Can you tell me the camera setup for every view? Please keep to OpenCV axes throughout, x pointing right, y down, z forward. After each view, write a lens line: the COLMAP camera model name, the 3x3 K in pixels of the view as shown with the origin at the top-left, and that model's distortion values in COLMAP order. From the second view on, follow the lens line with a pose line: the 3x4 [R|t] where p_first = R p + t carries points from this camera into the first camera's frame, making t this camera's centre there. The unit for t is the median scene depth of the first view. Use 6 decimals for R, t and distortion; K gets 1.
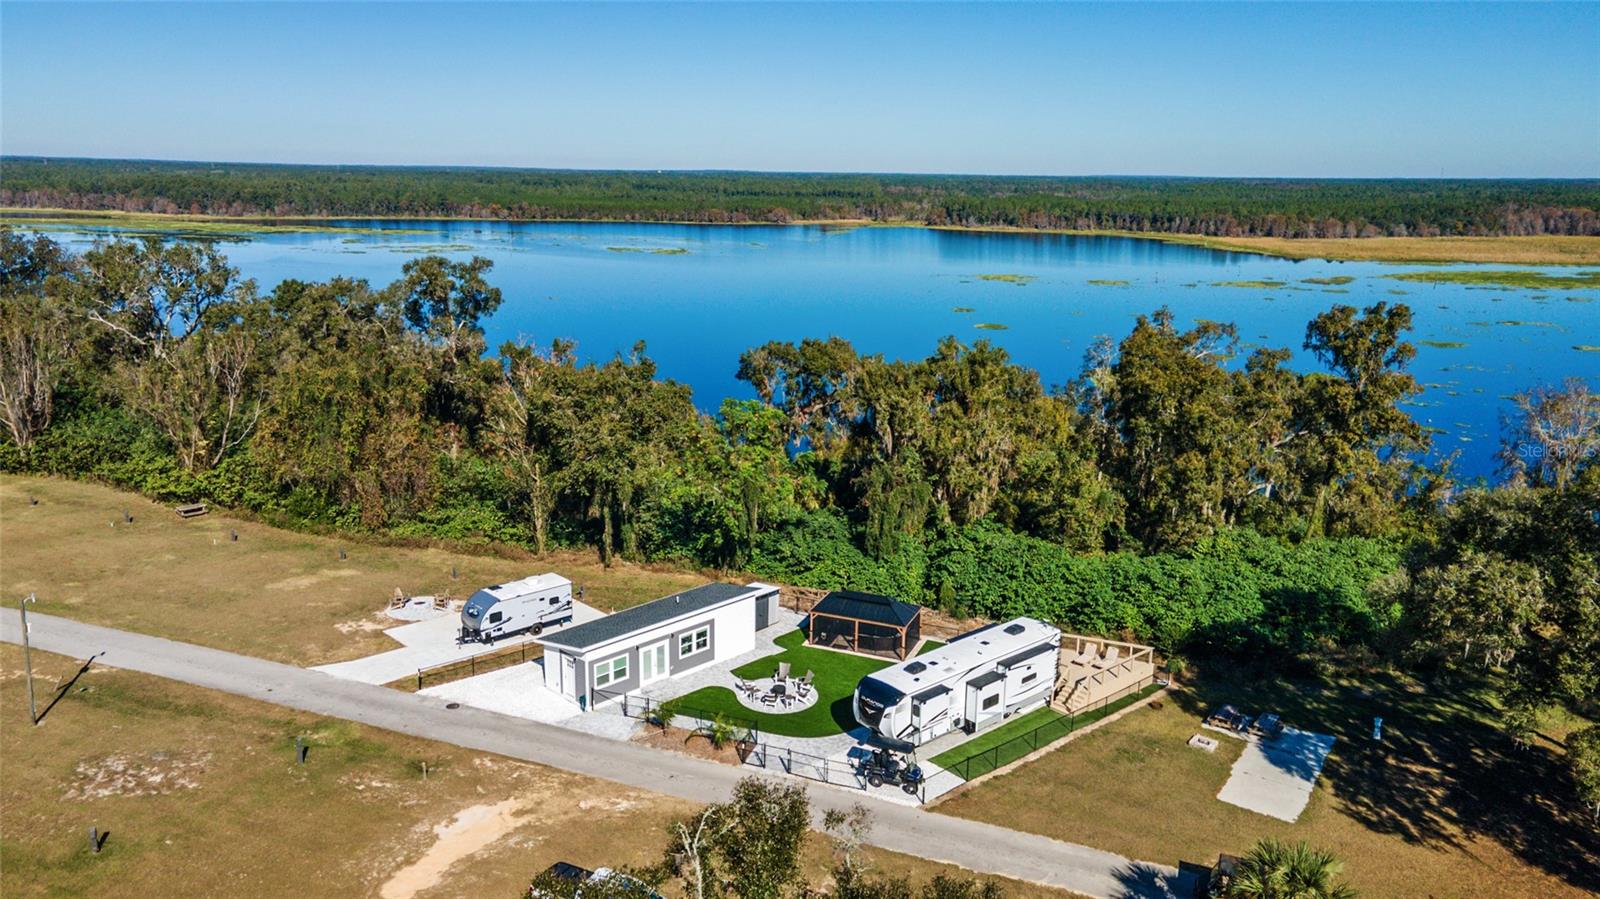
lens RADIAL K [[1163.1, 0, 793.4], [0, 1163.1, 452.2], [0, 0, 1]] dist [0.027365, 0.037308]
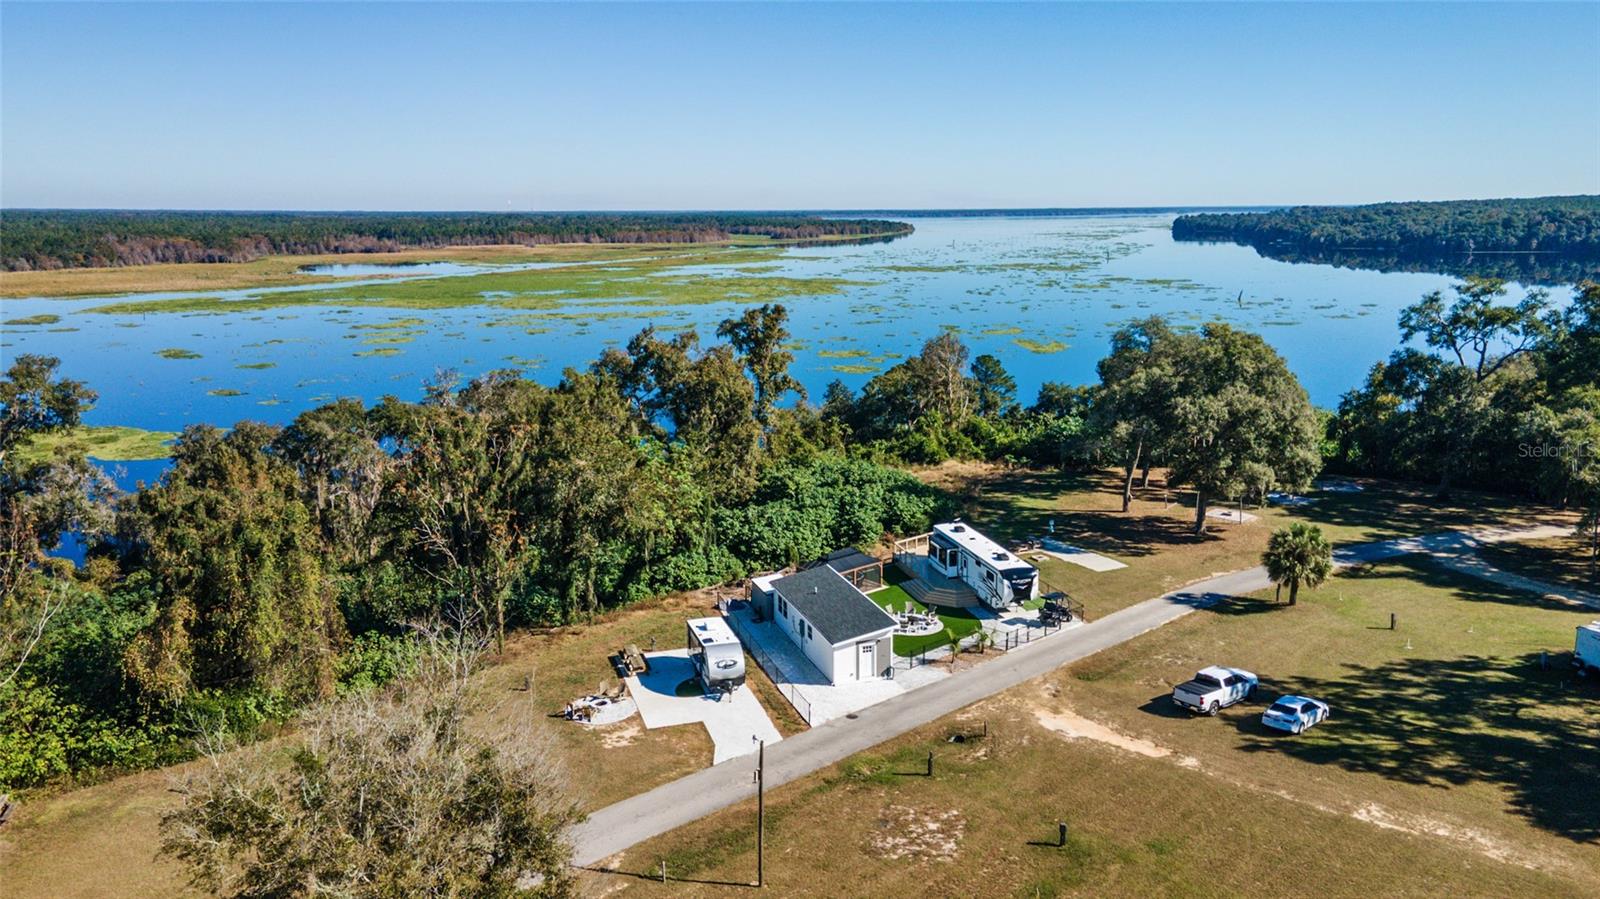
lens RADIAL K [[1163.1, 0, 792.2], [0, 1163.1, 445.5], [0, 0, 1]] dist [0.027365, 0.037308]
pose [[0.447888, -0.193082, 0.872992, -1.061378], [0.219021, 0.970348, 0.102246, -0.134212], [-0.866848, 0.145409, 0.476896, 0.422199]]
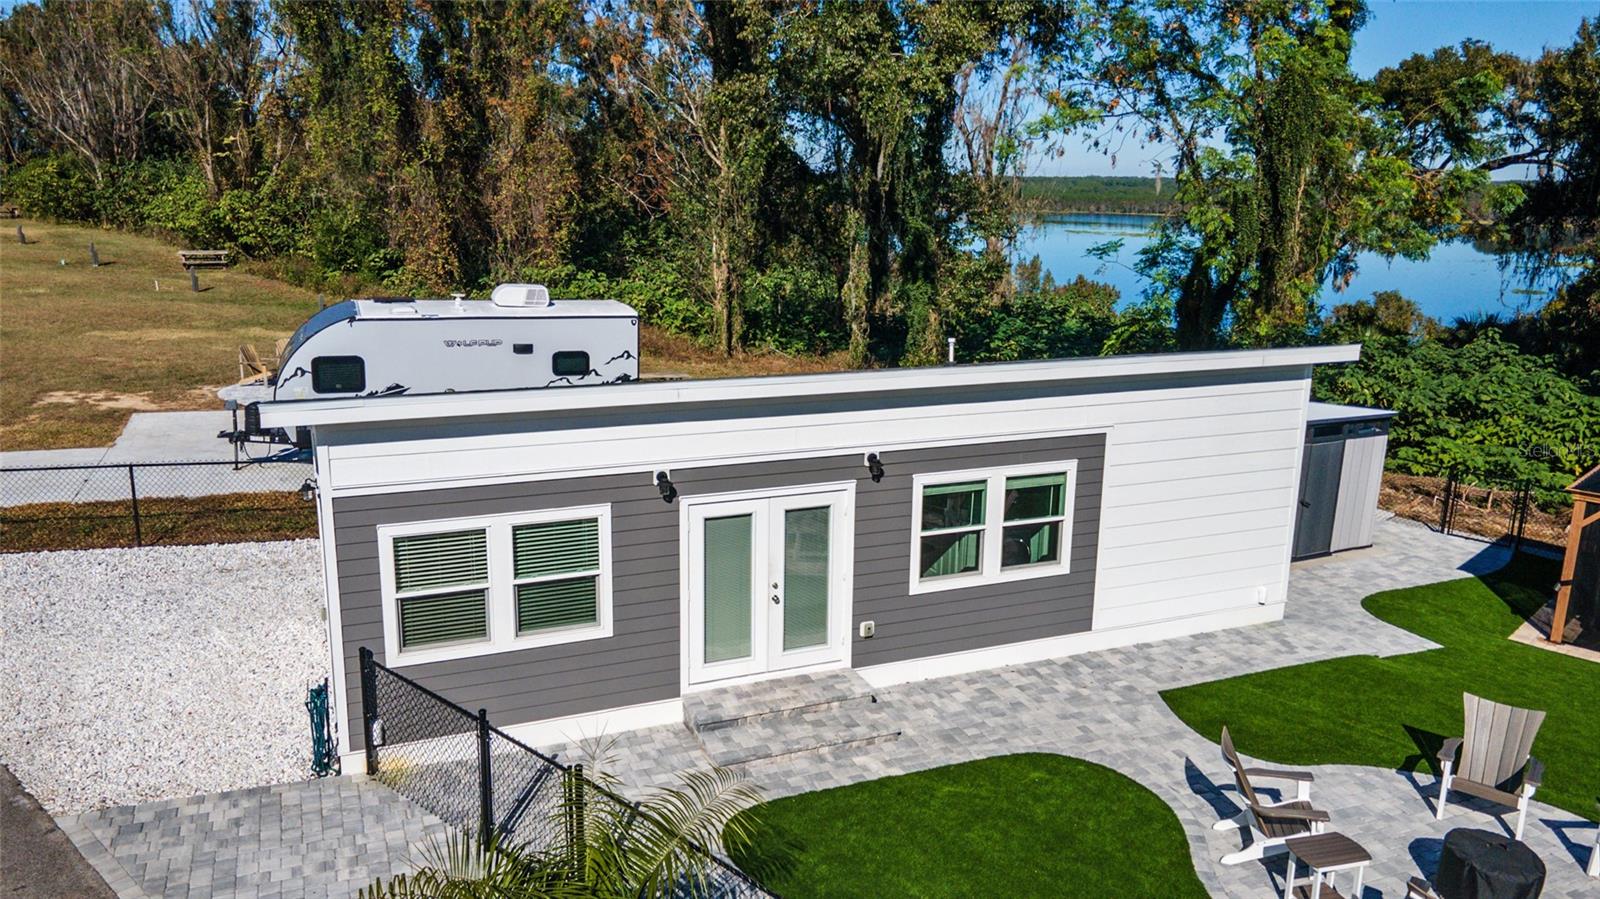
lens RADIAL K [[1163.1, 0, 793.3], [0, 1163.1, 455.9], [0, 0, 1]] dist [0.027365, 0.037308]
pose [[0.925844, 0.091885, -0.366565, -0.040323], [-0.093922, 0.995503, 0.012318, 0.141965], [0.366048, 0.023024, 0.930311, 0.742456]]
